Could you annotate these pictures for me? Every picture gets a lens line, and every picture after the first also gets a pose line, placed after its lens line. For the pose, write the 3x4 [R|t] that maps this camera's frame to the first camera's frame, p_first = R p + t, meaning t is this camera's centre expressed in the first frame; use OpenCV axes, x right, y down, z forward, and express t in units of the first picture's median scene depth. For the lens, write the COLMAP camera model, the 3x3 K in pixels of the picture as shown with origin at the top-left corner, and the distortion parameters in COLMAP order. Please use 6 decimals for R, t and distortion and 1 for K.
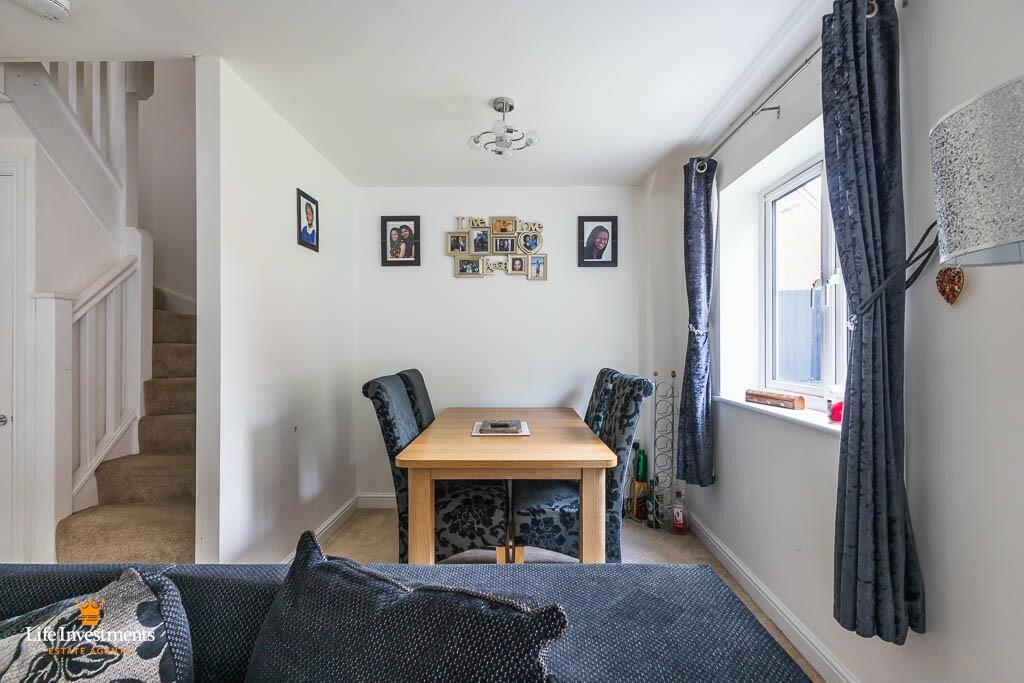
lens RADIAL K [[470.8, 0, 513.8], [0, 470.8, 340.3], [0, 0, 1]] dist [0.012606, -0.003135]
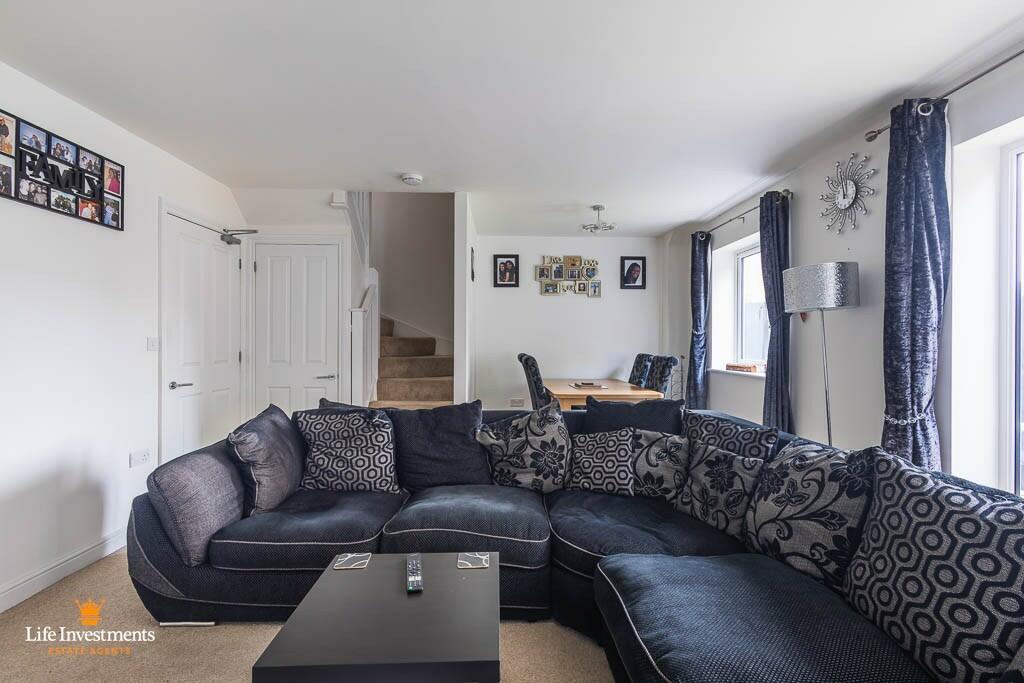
lens RADIAL K [[470.8, 0, 513.8], [0, 470.8, 340.3], [0, 0, 1]] dist [0.012606, -0.003135]
pose [[0.999305, 0.005650, 0.036843, -0.273356], [-0.005890, 0.999962, 0.006406, 0.006058], [-0.036806, -0.006619, 0.999301, -0.545609]]
